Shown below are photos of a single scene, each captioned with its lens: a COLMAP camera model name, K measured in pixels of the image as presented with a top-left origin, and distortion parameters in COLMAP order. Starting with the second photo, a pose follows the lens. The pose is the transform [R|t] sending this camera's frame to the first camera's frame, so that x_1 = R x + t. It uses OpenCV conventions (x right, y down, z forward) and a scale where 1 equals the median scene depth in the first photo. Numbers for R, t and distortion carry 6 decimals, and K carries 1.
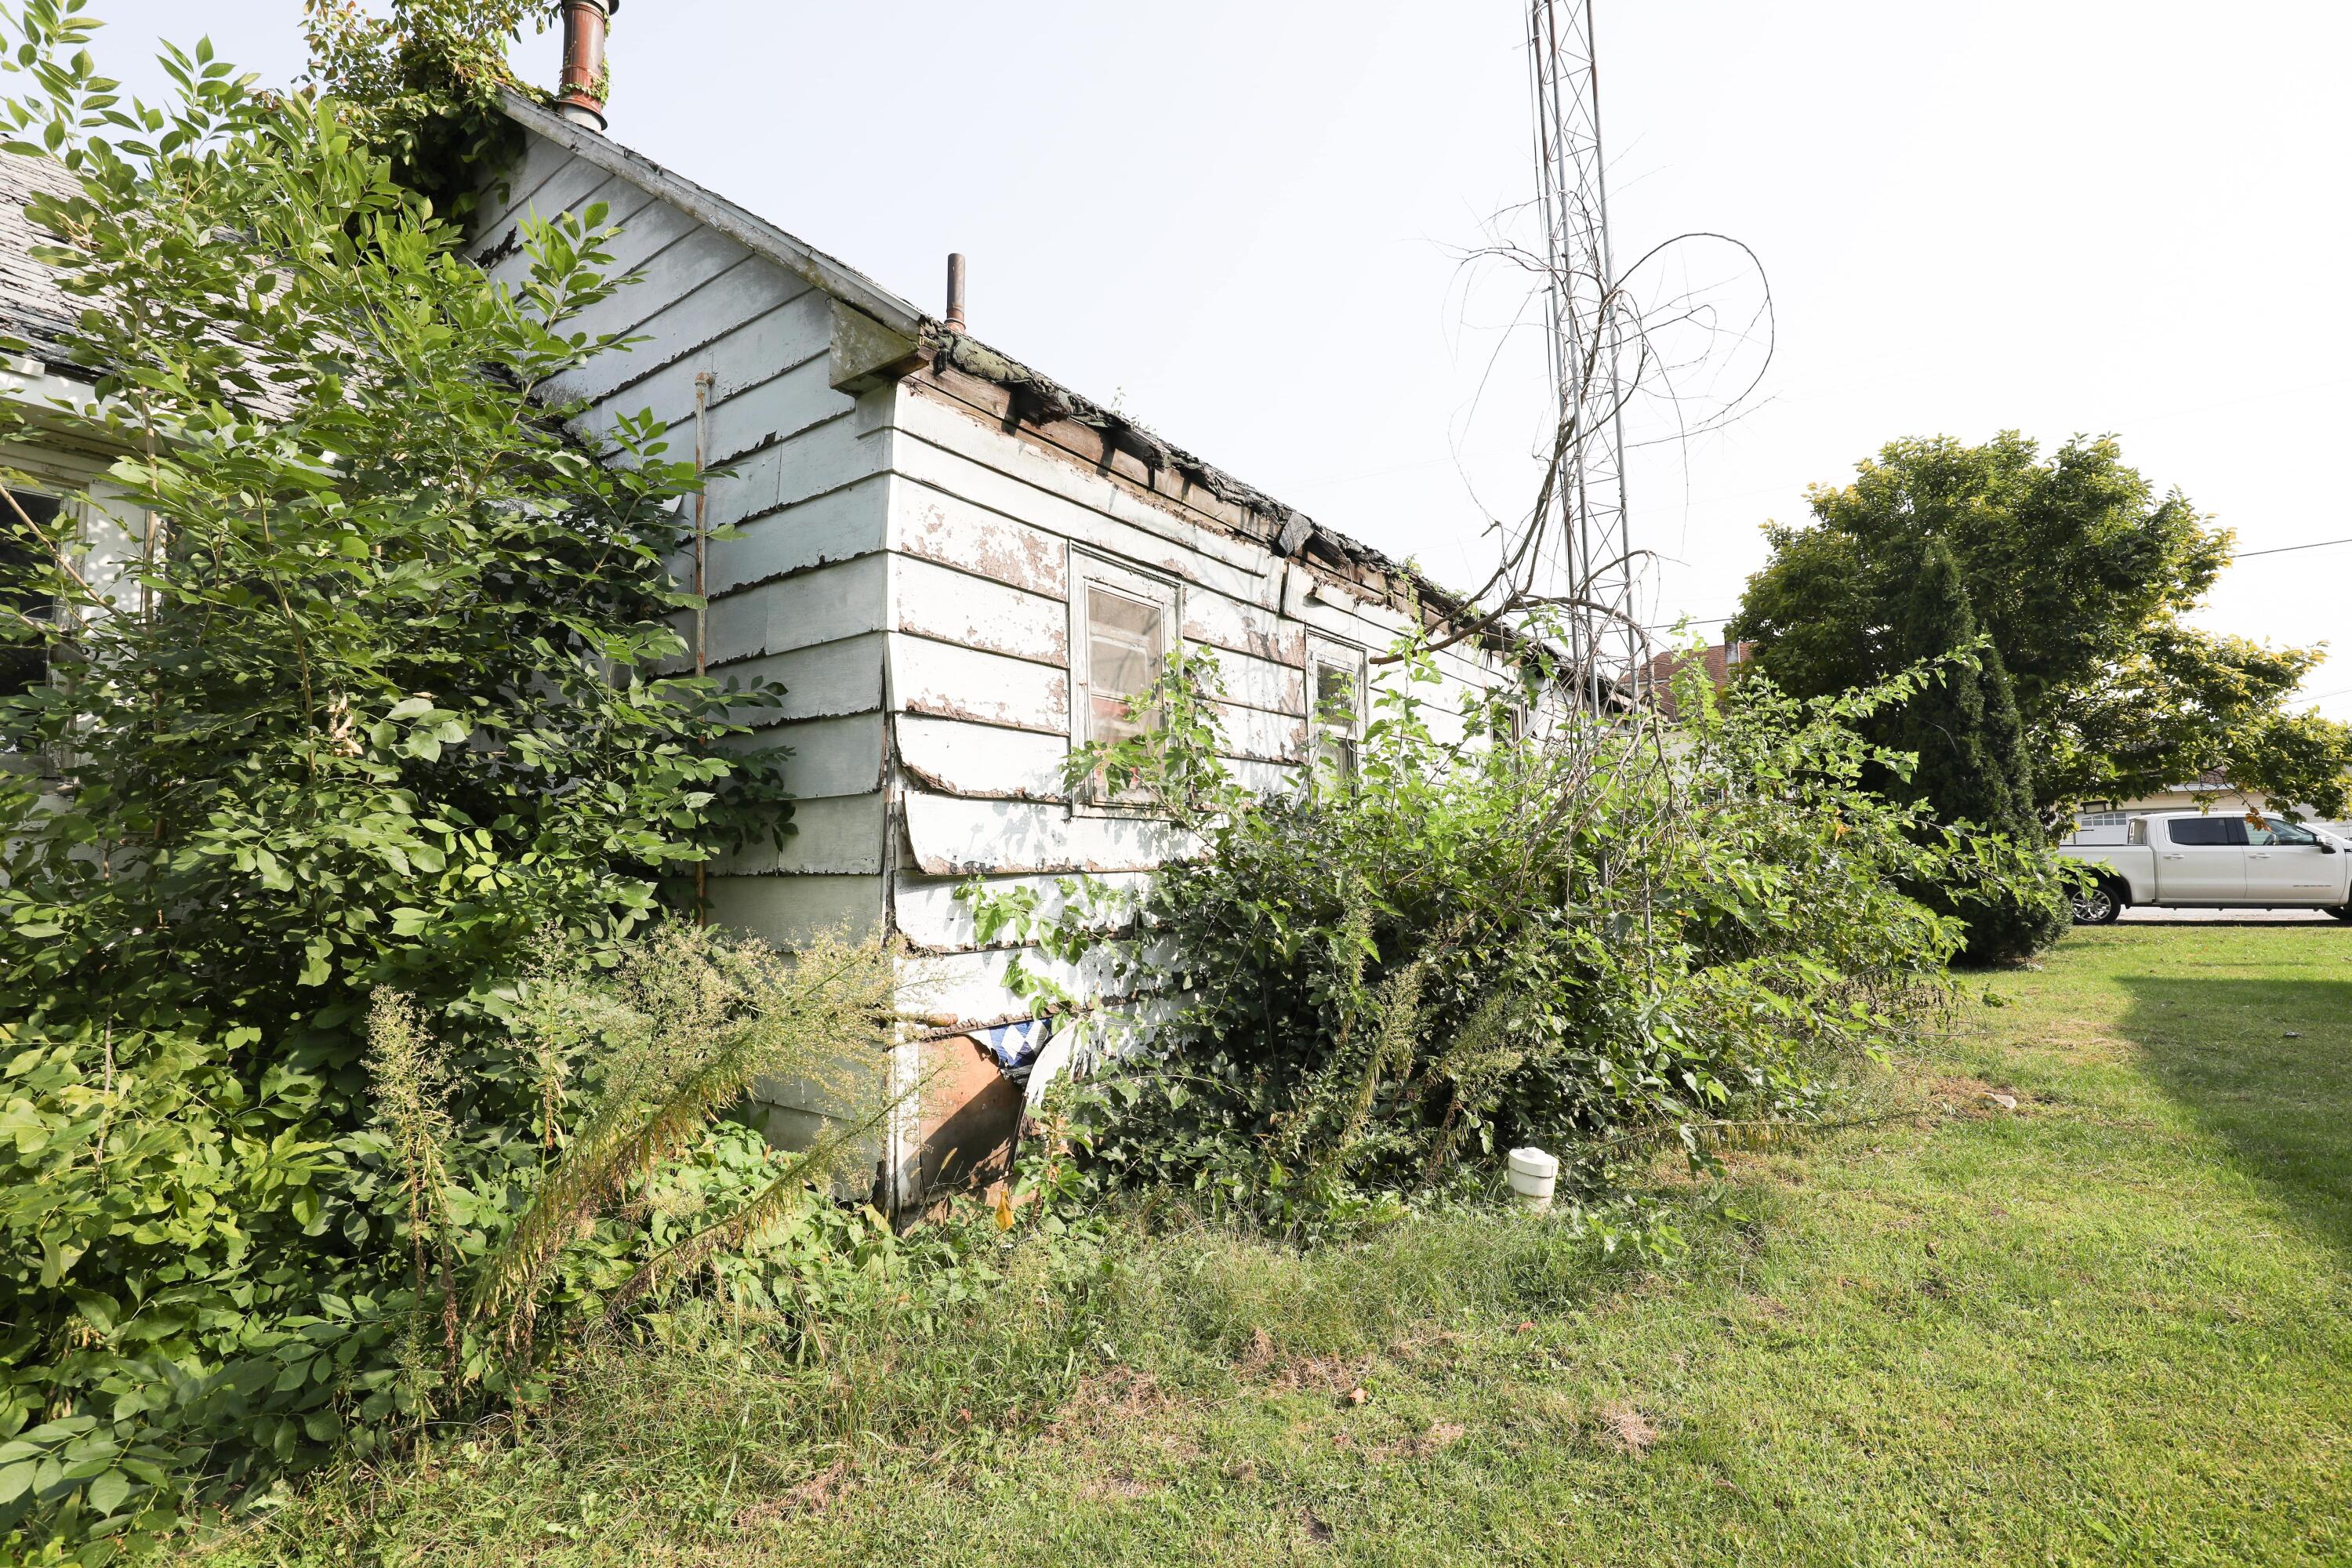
lens RADIAL K [[1075.6, 0, 1159.4], [0, 1075.6, 798.6], [0, 0, 1]] dist [-0.042413, 0.008875]
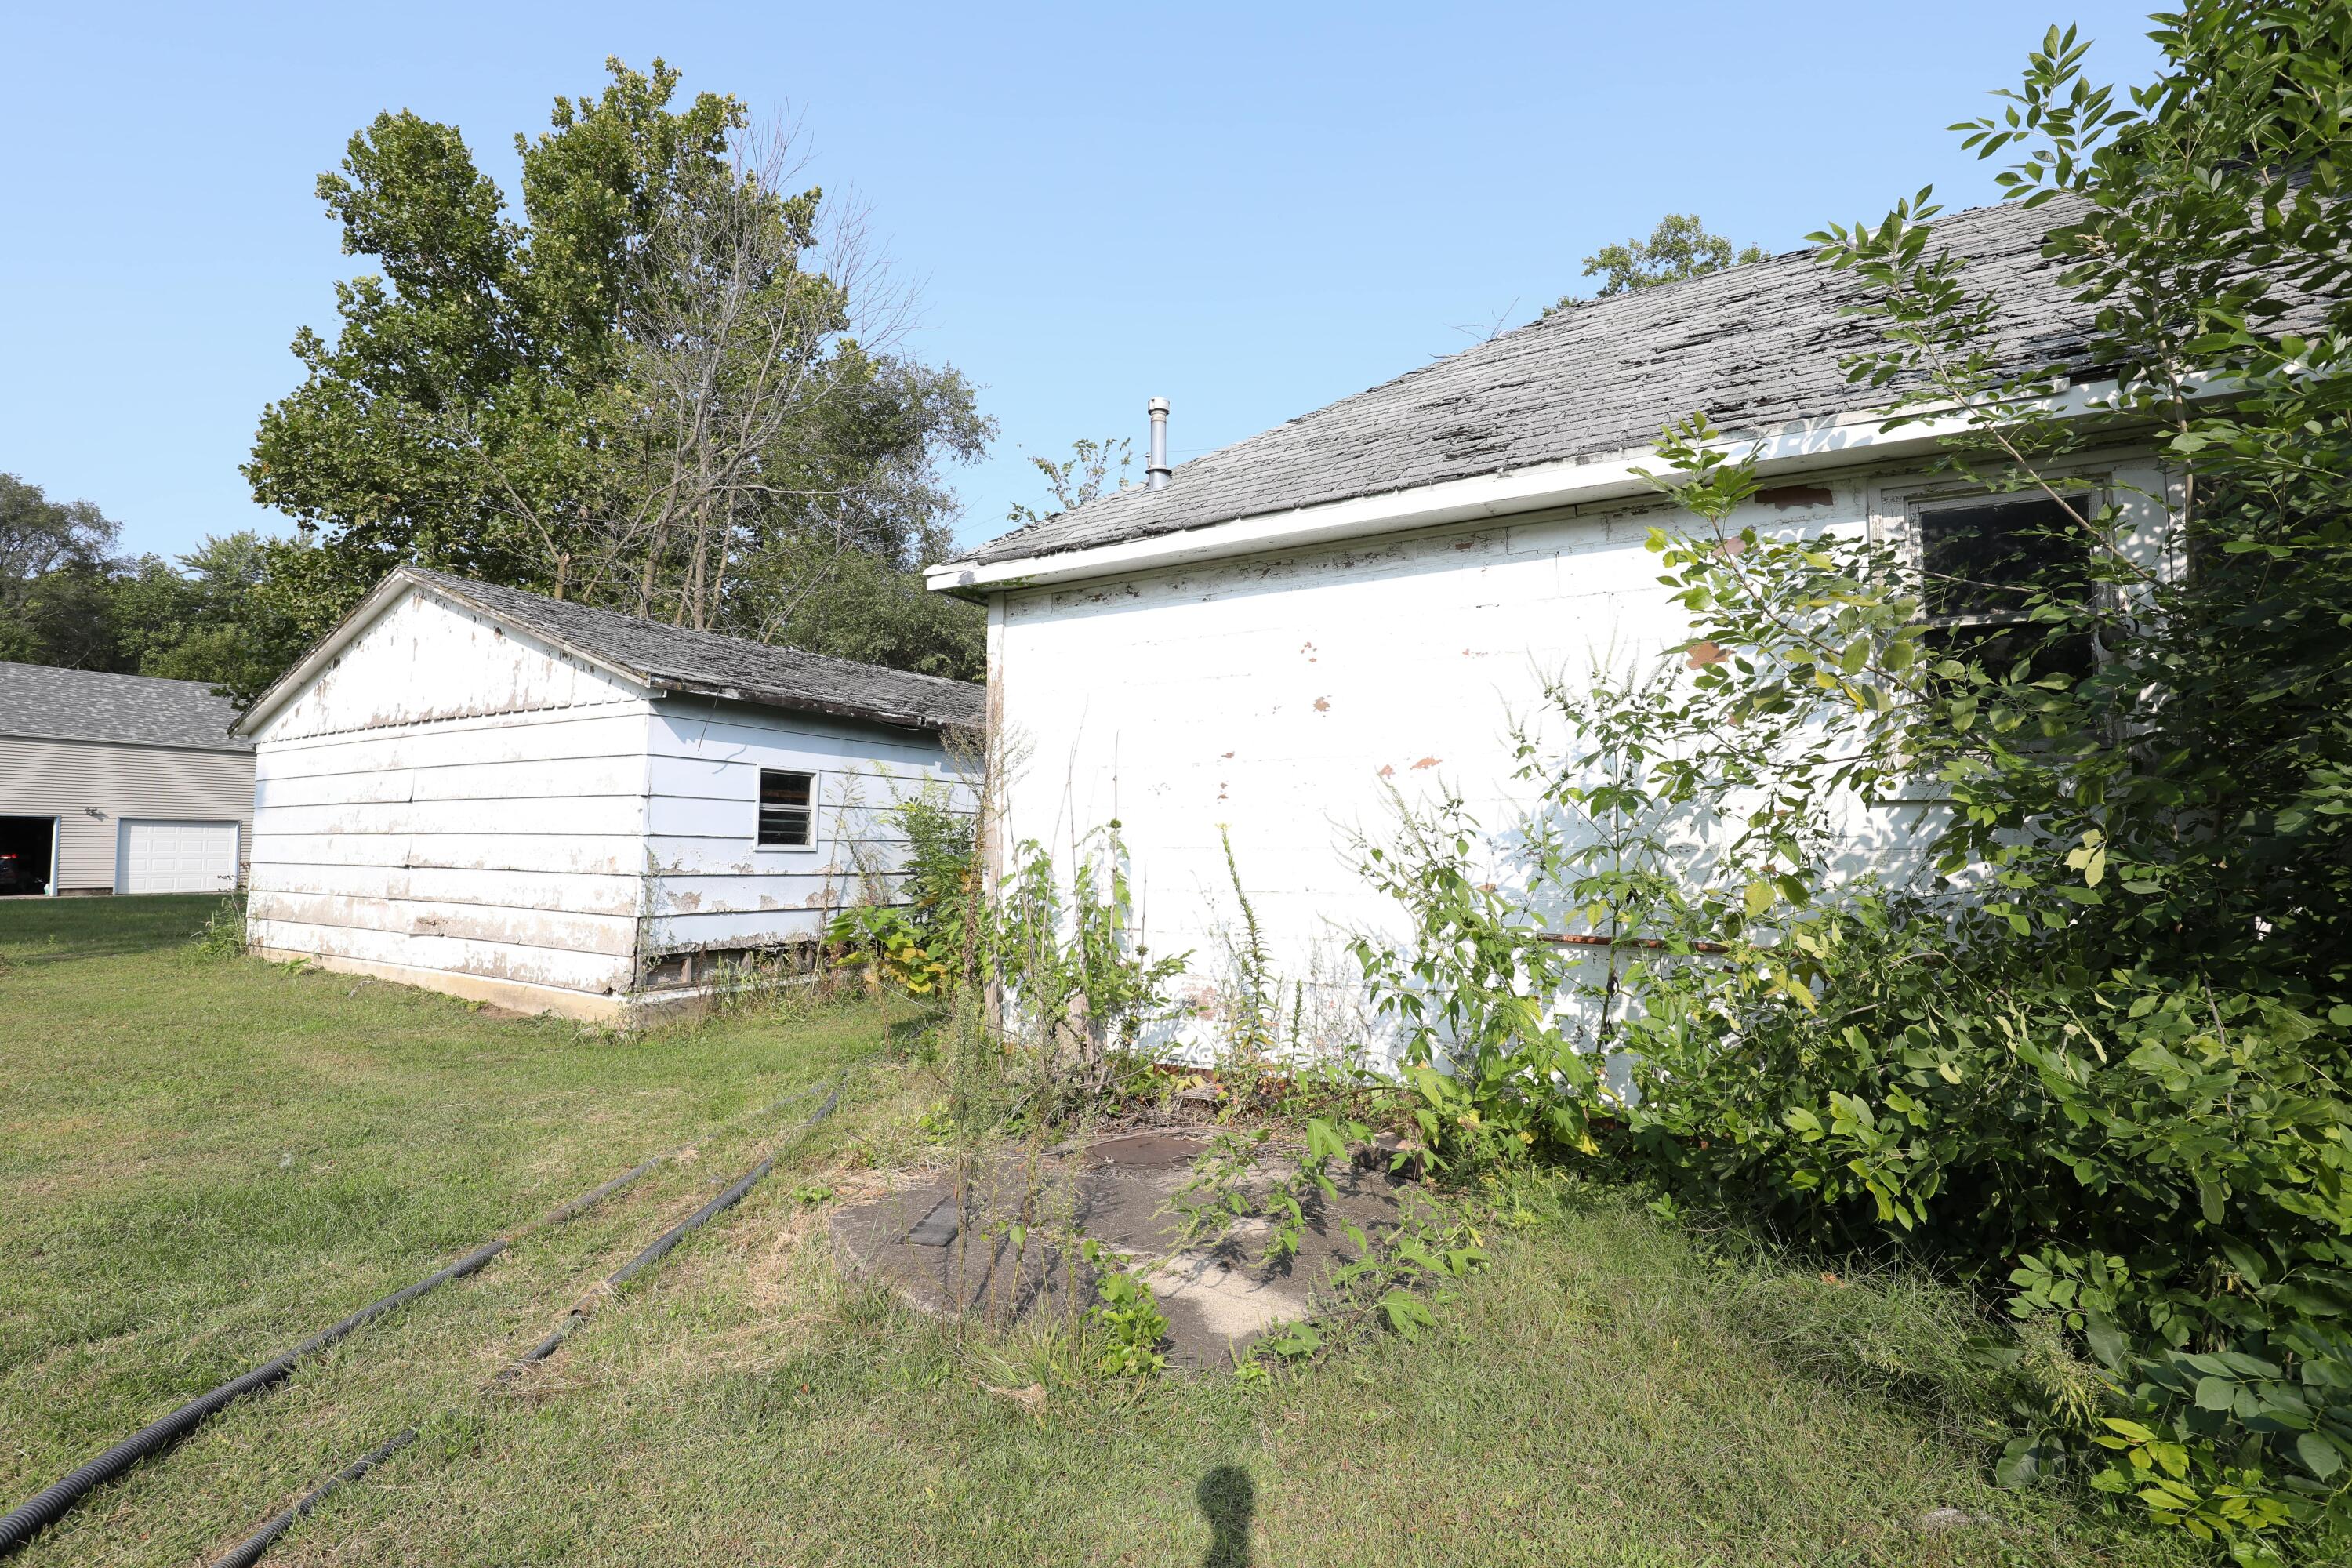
lens RADIAL K [[1073.4, 0, 1163.5], [0, 1073.4, 792.8], [0, 0, 1]] dist [-0.041869, 0.008522]
pose [[0.067478, -0.035104, -0.997103, -0.045223], [0.060164, 0.997705, -0.031053, 0.000462], [0.995905, -0.057895, 0.069435, -0.073189]]
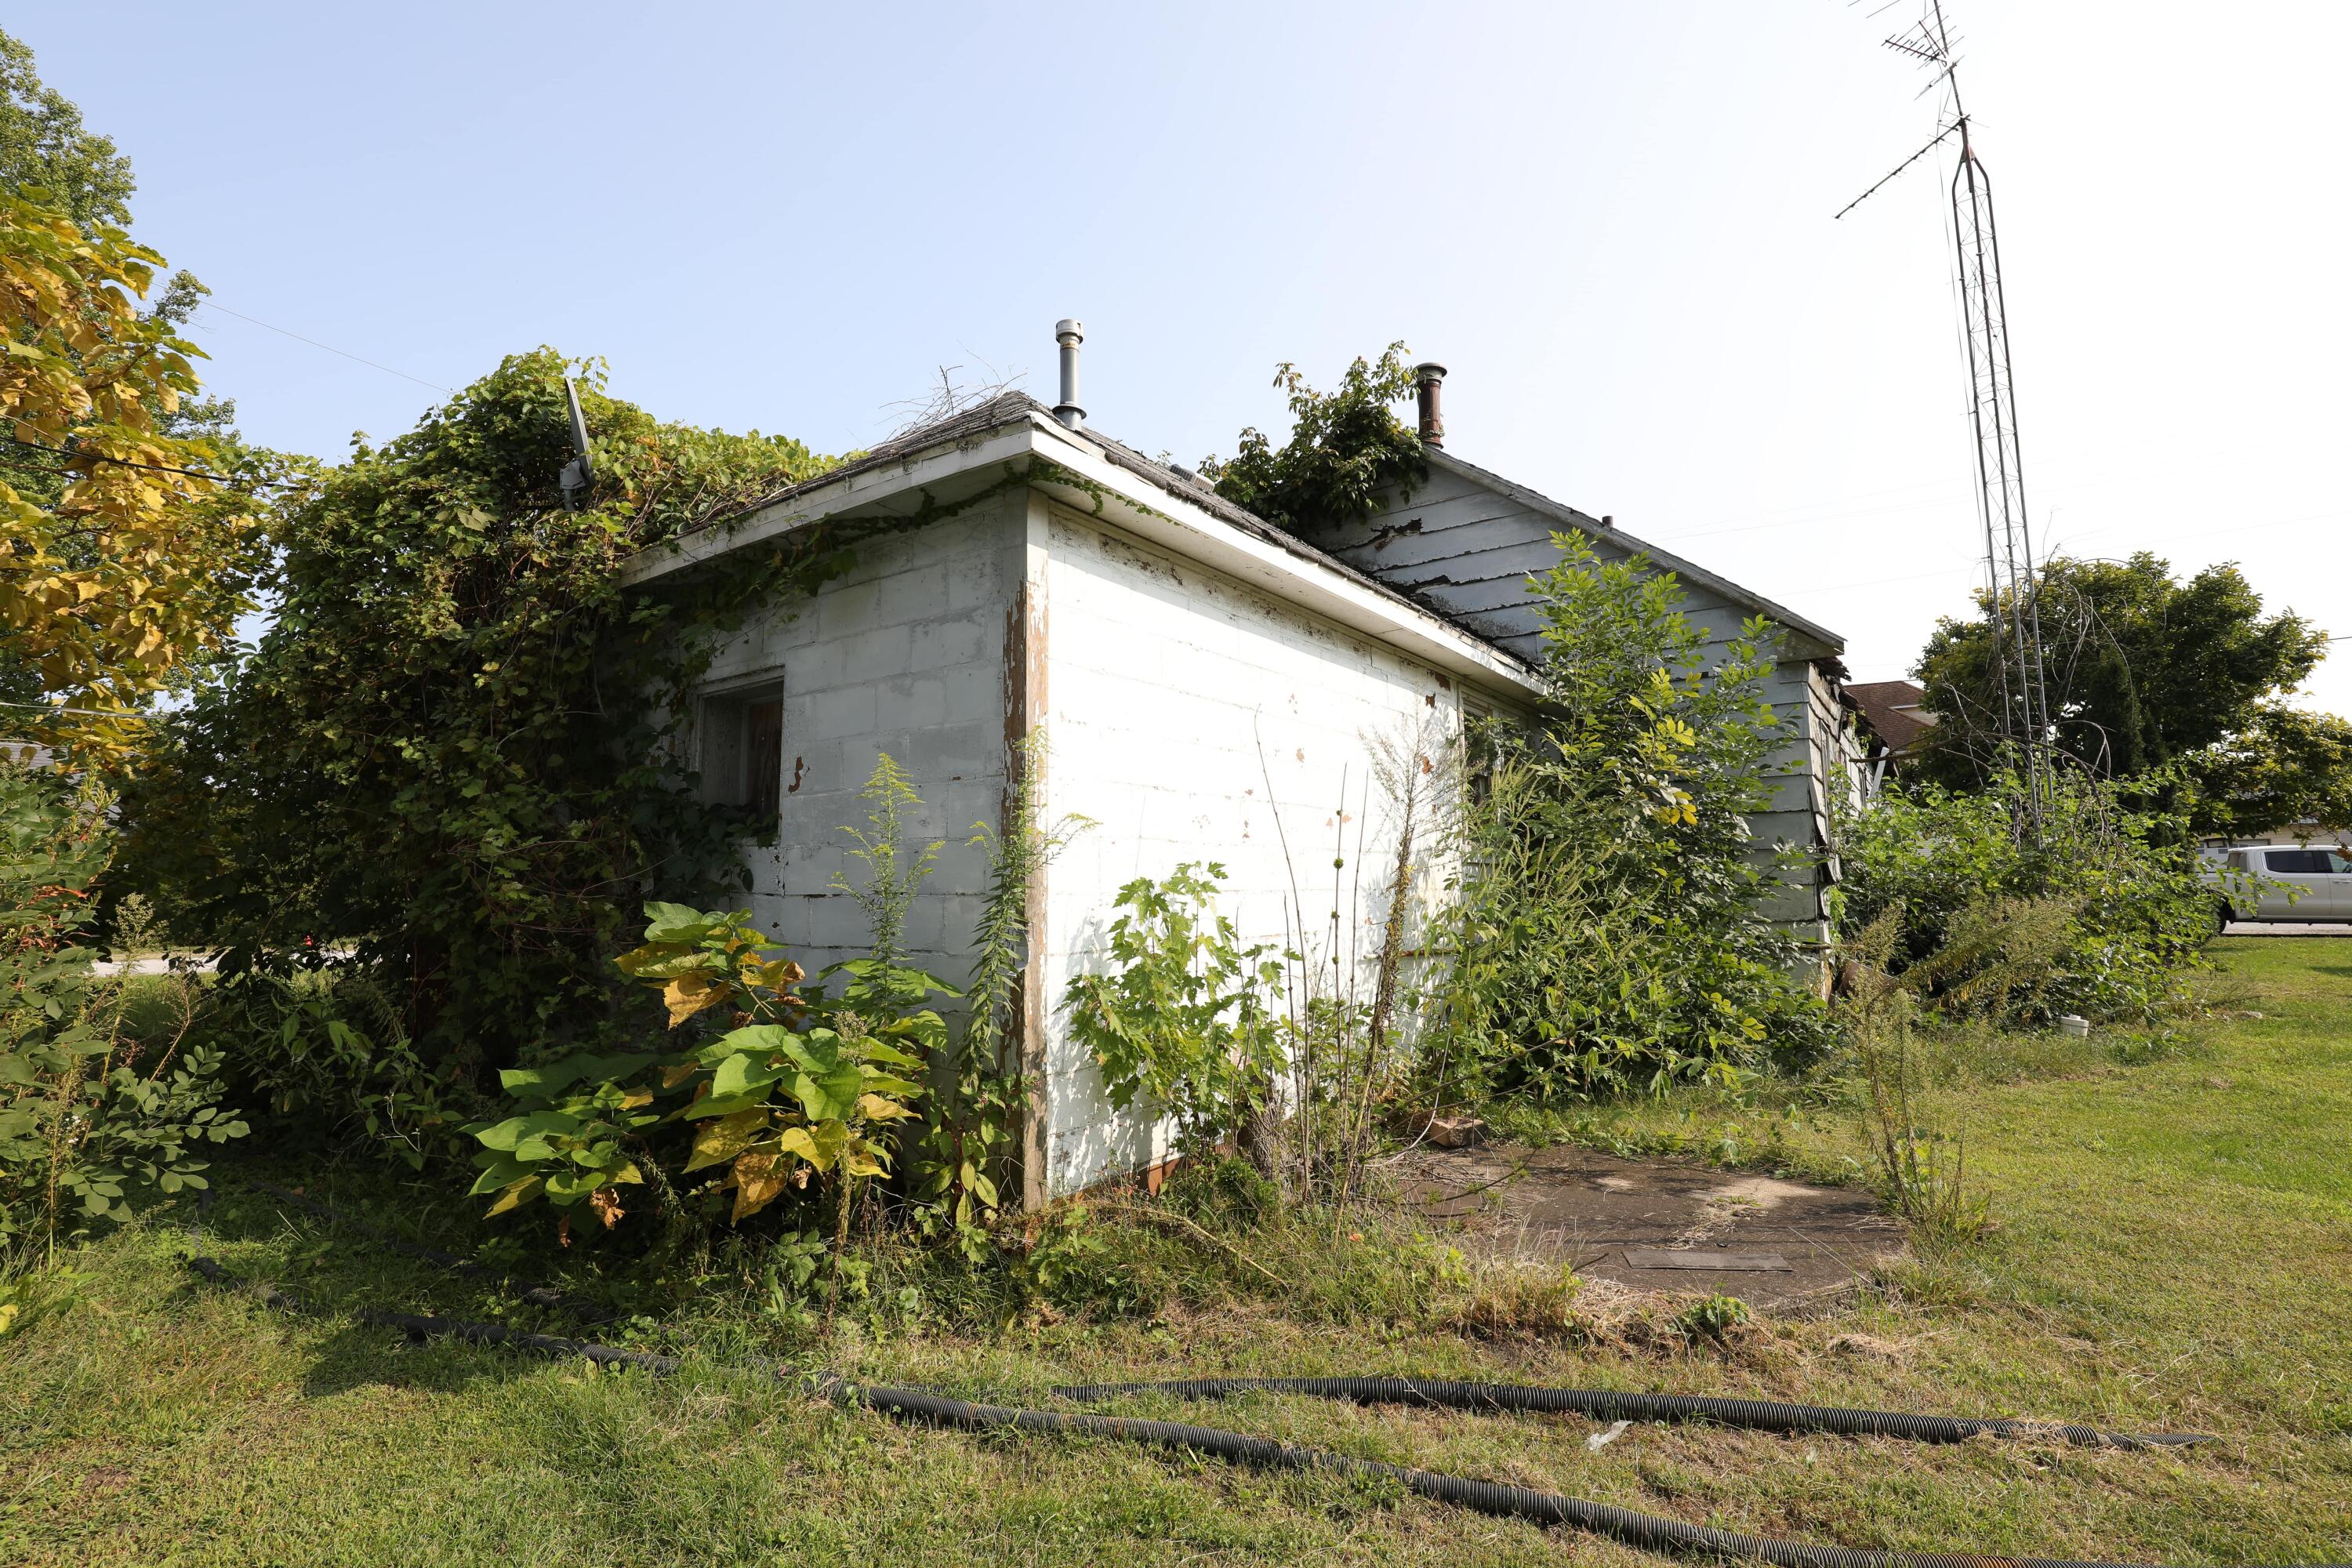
lens RADIAL K [[1075.6, 0, 1159.4], [0, 1075.6, 798.6], [0, 0, 1]] dist [-0.042413, 0.008875]
pose [[0.999824, 0.005472, -0.017930, -1.903667], [-0.005829, 0.999785, -0.019911, -0.065585], [0.017817, 0.020012, 0.999641, -1.503032]]
